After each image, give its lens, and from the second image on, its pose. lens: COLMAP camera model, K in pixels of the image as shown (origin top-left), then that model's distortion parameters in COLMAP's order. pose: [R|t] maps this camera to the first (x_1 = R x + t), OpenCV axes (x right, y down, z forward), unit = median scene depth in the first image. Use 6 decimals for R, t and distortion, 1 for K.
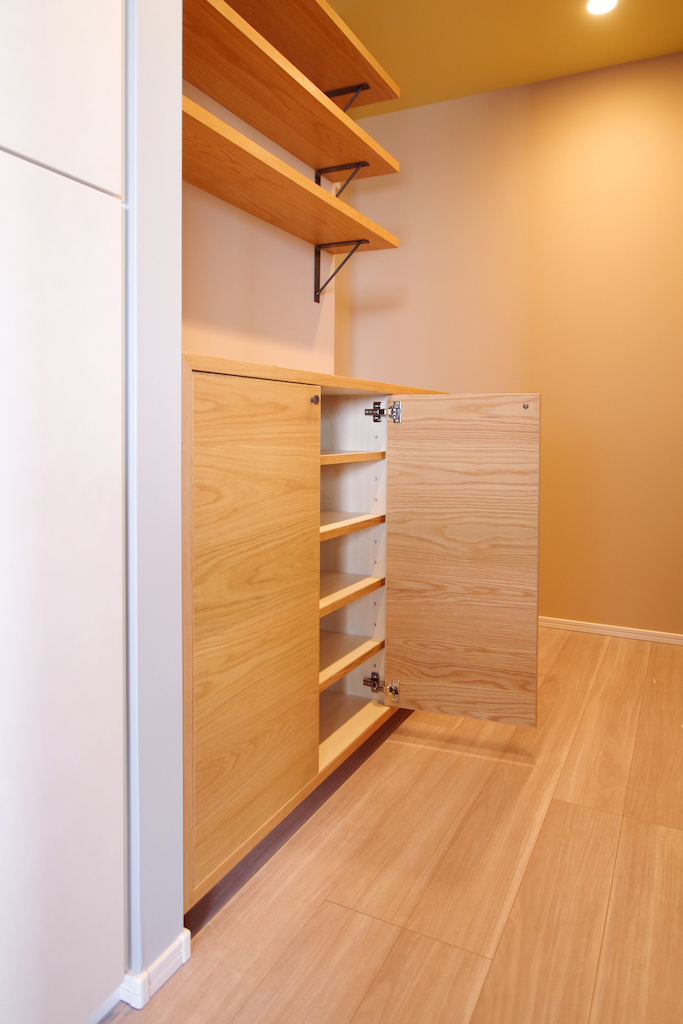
lens RADIAL K [[667.7, 0, 359.3], [0, 667.7, 458.2], [0, 0, 1]] dist [-0.005282, -0.001555]
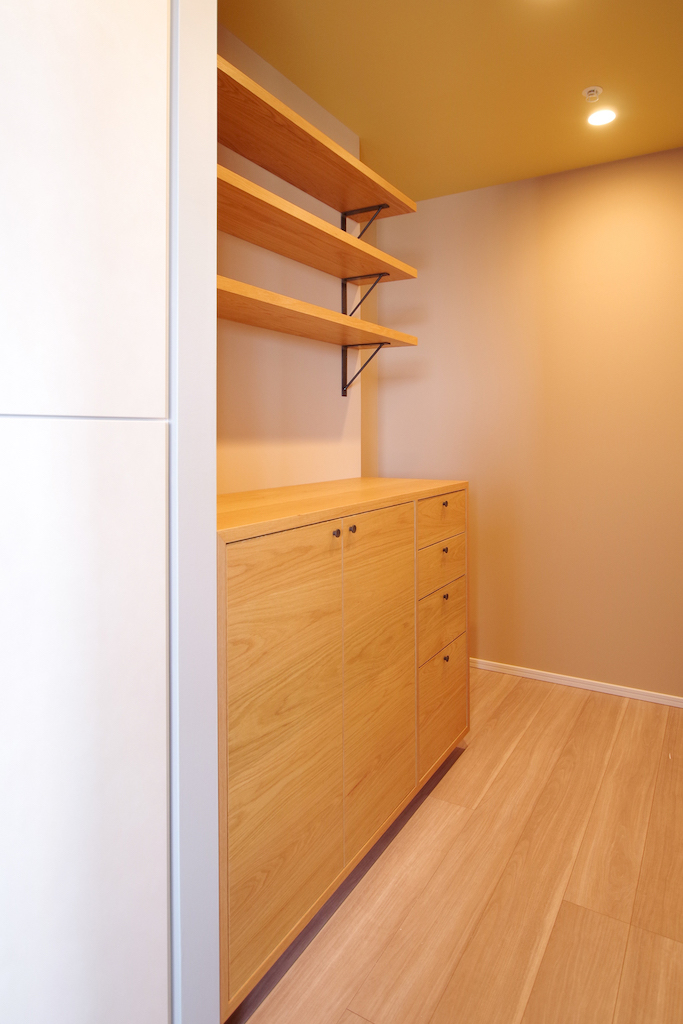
lens RADIAL K [[622.7, 0, 335.8], [0, 622.7, 434.5], [0, 0, 1]] dist [-0.013515, -0.001428]
pose [[0.995280, -0.012674, -0.096213, 0.038451], [0.008919, 0.999185, -0.039355, -0.233977], [0.096633, 0.038311, 0.994582, -0.052491]]
